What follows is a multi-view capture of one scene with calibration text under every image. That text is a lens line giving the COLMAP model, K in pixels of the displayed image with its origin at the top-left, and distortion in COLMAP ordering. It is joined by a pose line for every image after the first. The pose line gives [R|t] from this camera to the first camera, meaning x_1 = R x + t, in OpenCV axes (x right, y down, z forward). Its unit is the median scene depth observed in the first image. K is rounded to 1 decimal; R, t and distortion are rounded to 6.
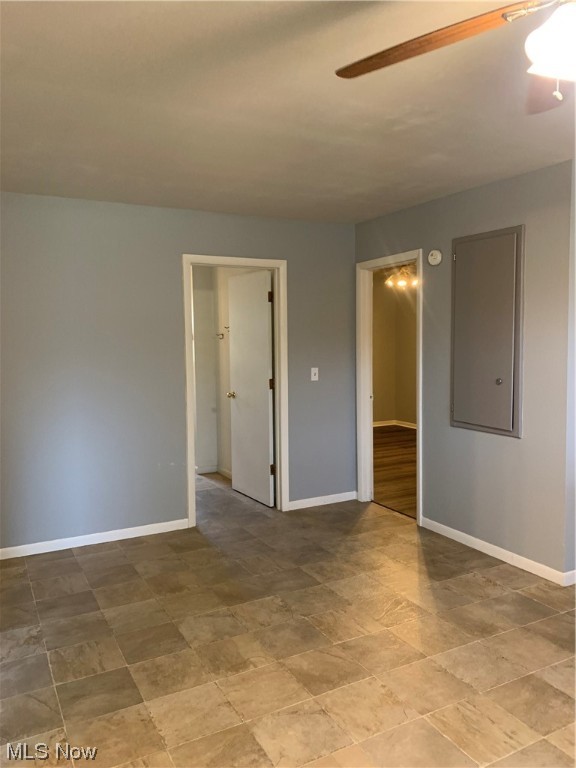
lens RADIAL K [[577.7, 0, 288.0], [0, 577.7, 384.0], [0, 0, 1]] dist [0.044846, -0.038260]
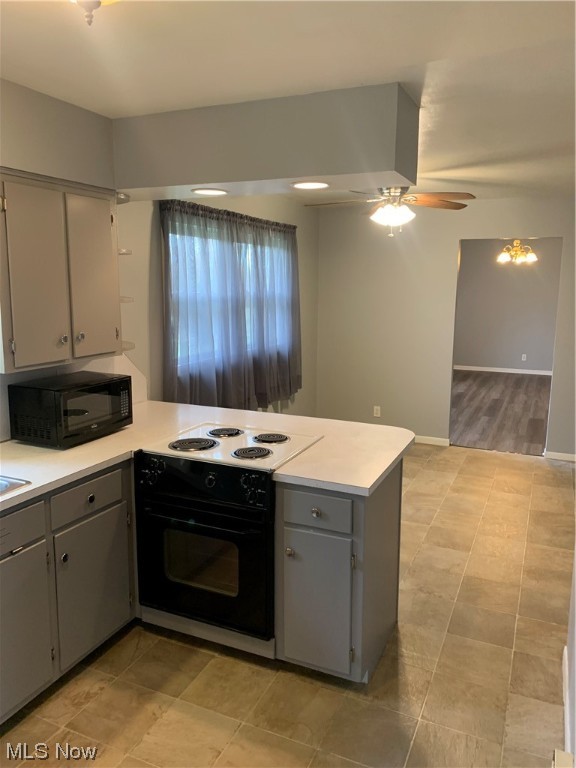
lens RADIAL K [[577.7, 0, 288.0], [0, 577.7, 384.0], [0, 0, 1]] dist [0.044846, -0.038260]
pose [[-0.795733, 0.118168, -0.594007, 1.581827], [-0.038111, 0.969068, 0.243833, -0.244215], [0.604447, 0.216664, -0.766616, 1.742619]]
